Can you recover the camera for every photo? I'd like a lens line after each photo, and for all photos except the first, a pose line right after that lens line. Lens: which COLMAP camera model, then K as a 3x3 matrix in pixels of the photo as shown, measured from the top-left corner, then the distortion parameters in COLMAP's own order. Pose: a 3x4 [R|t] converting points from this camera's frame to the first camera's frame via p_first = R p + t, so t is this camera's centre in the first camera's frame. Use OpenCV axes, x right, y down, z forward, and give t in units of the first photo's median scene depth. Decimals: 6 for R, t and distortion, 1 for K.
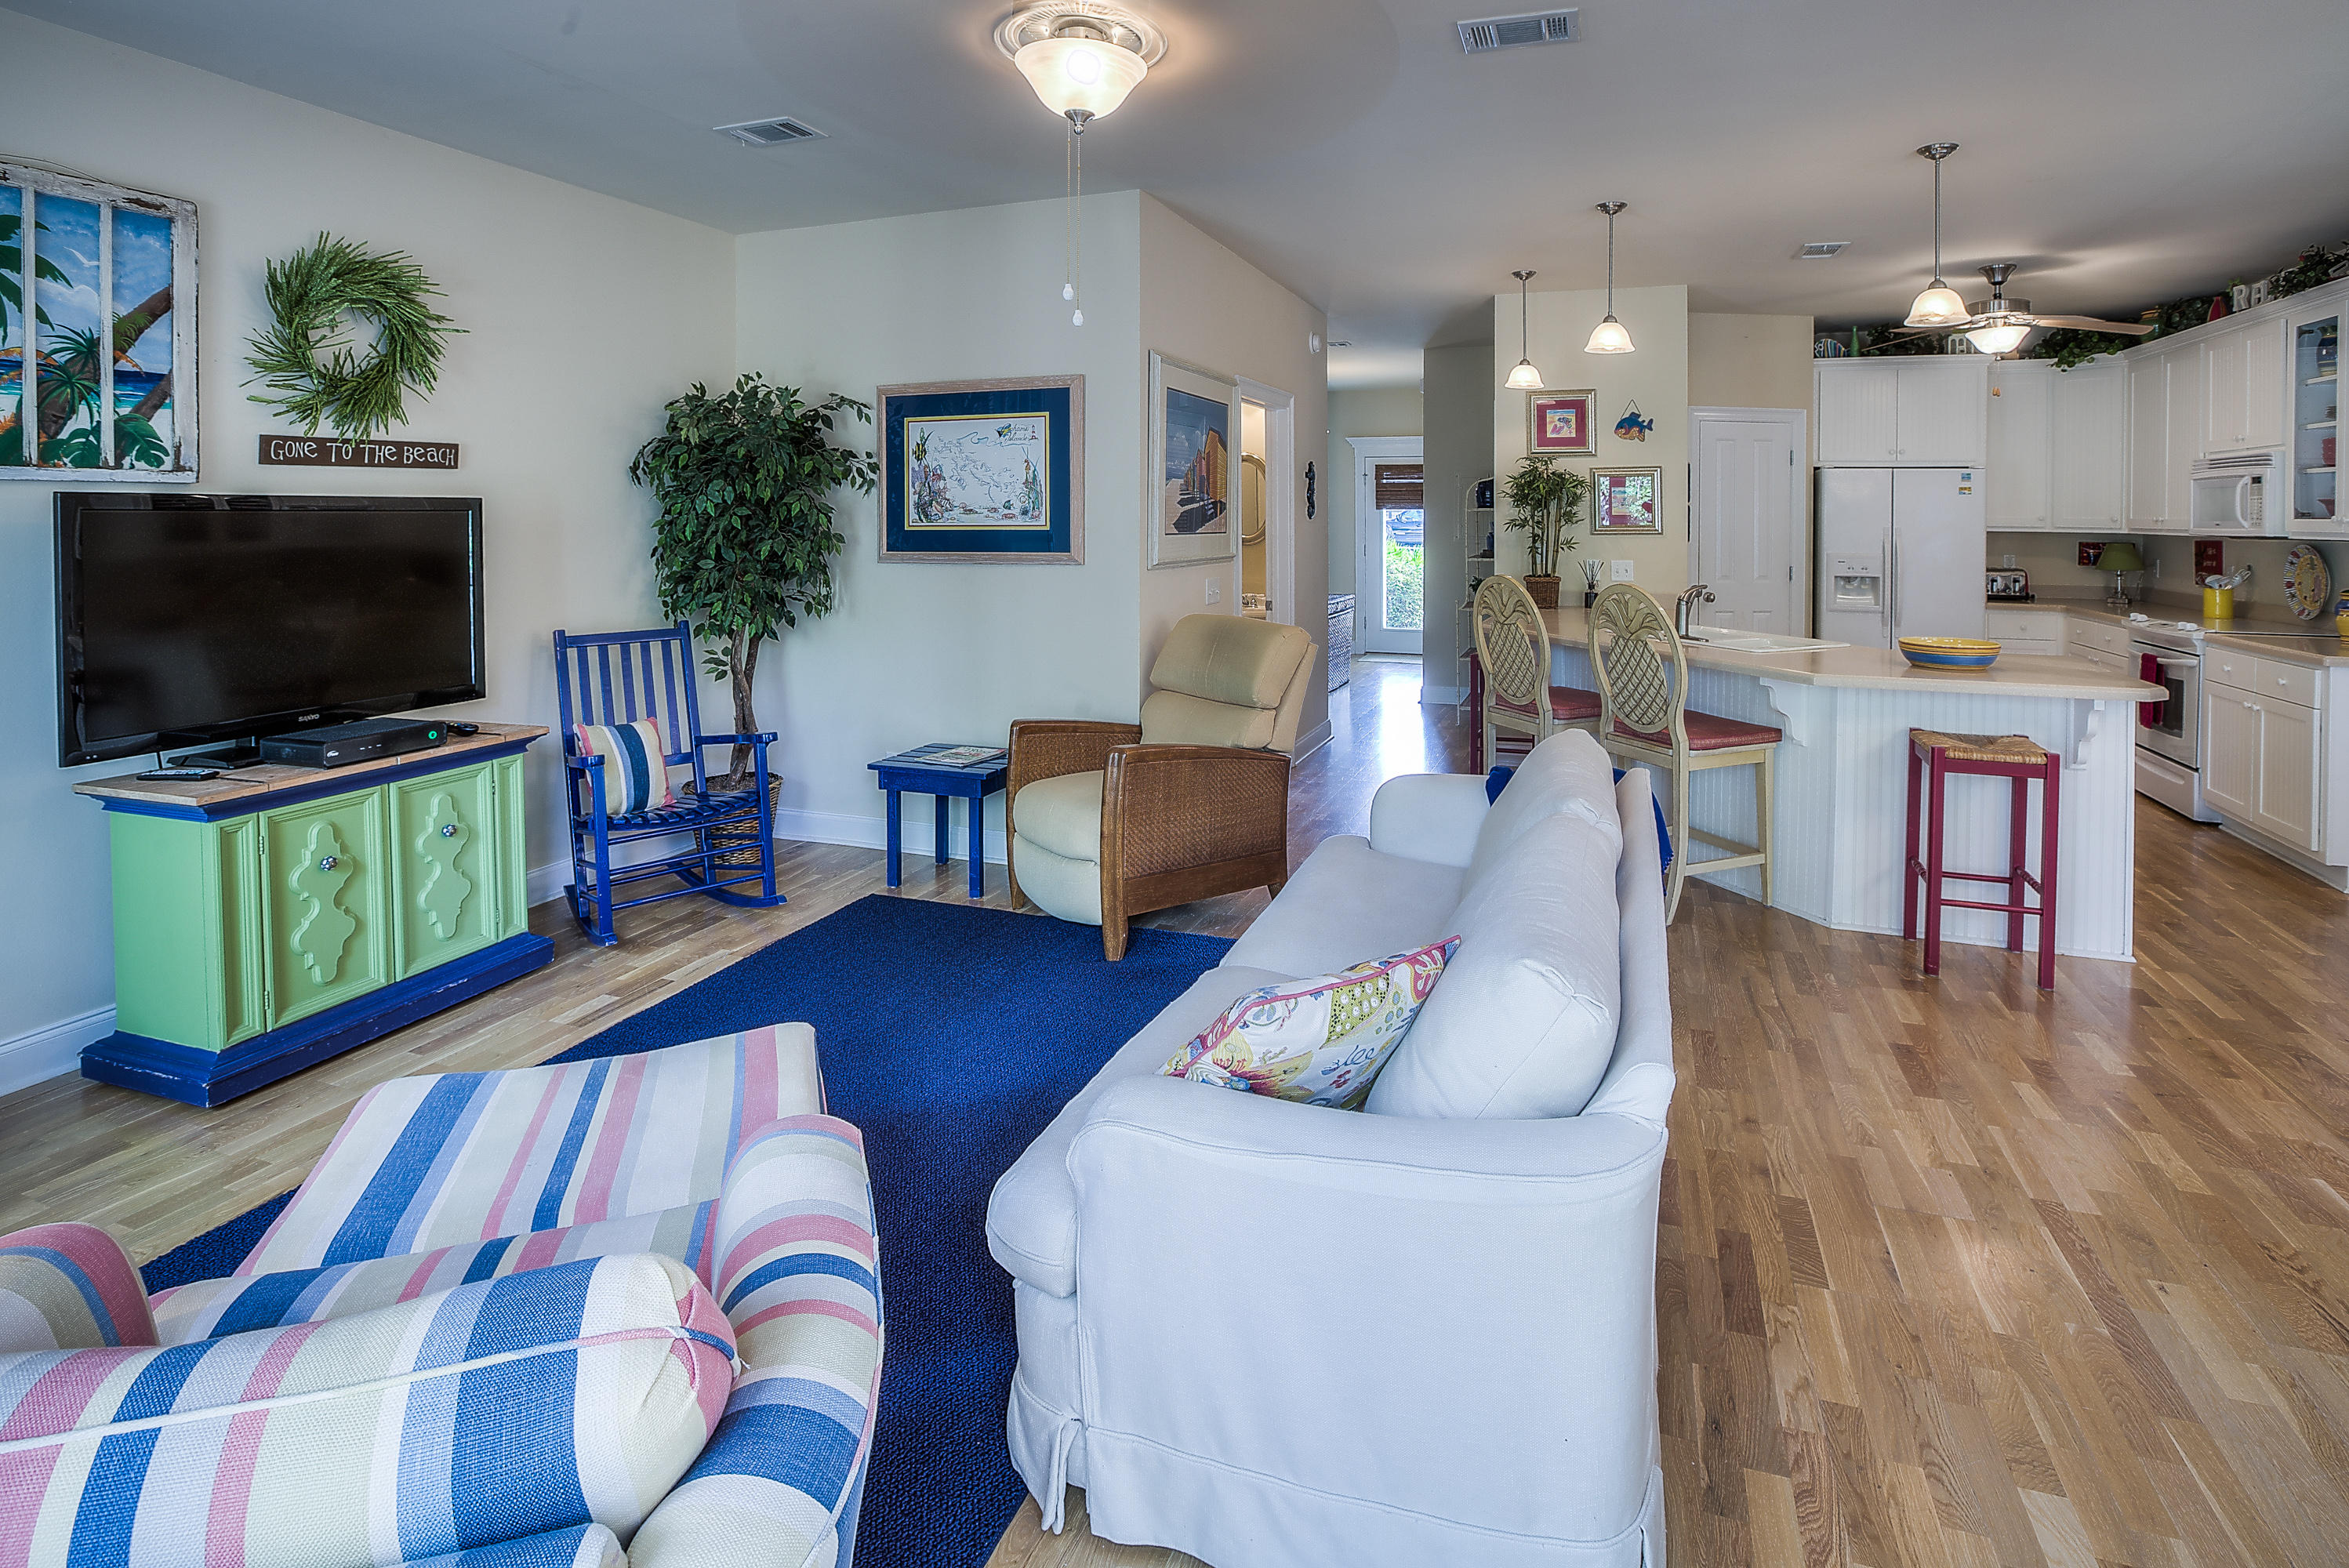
lens RADIAL K [[1182.1, 0, 1139.8], [0, 1182.1, 538.2], [0, 0, 1]] dist [-0.061107, 0.018078]
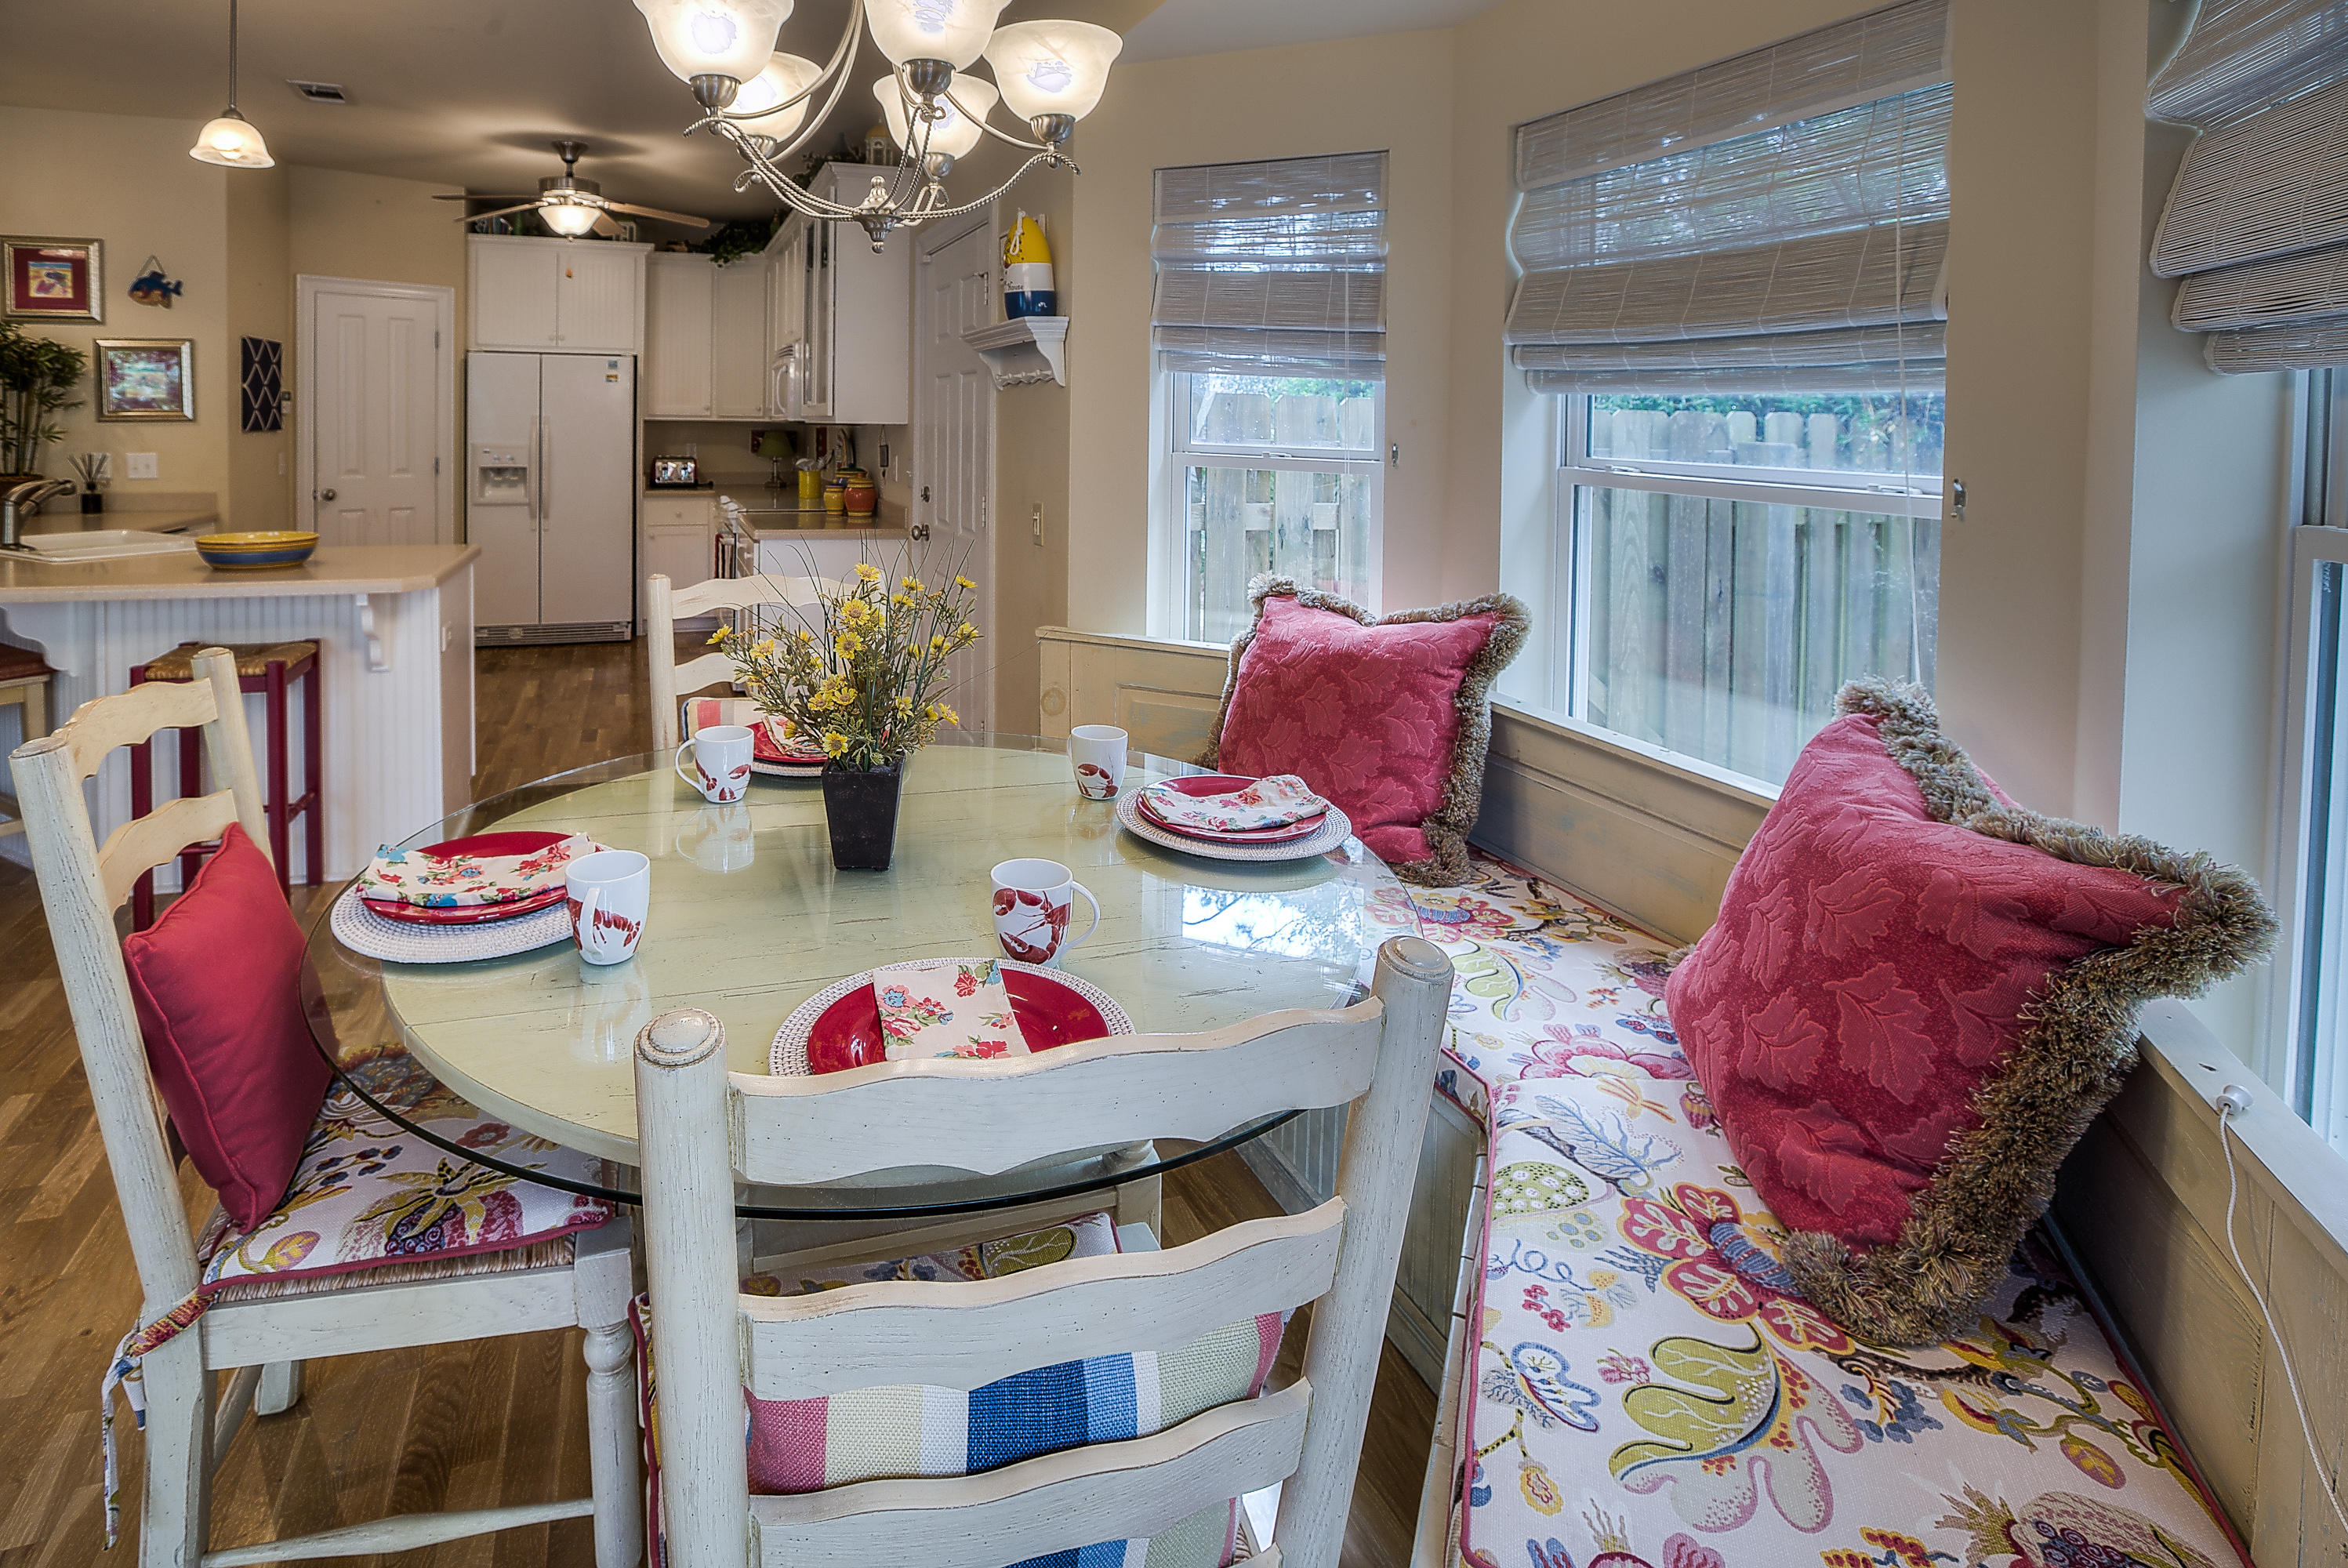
lens RADIAL K [[1188.5, 0, 1032.5], [0, 1188.5, 448.6], [0, 0, 1]] dist [0.005747, 0.001829]
pose [[0.785172, -0.013847, 0.619124, 0.560513], [0.006544, 0.999880, 0.014064, 0.011700], [-0.619244, -0.006991, 0.785168, -0.049280]]
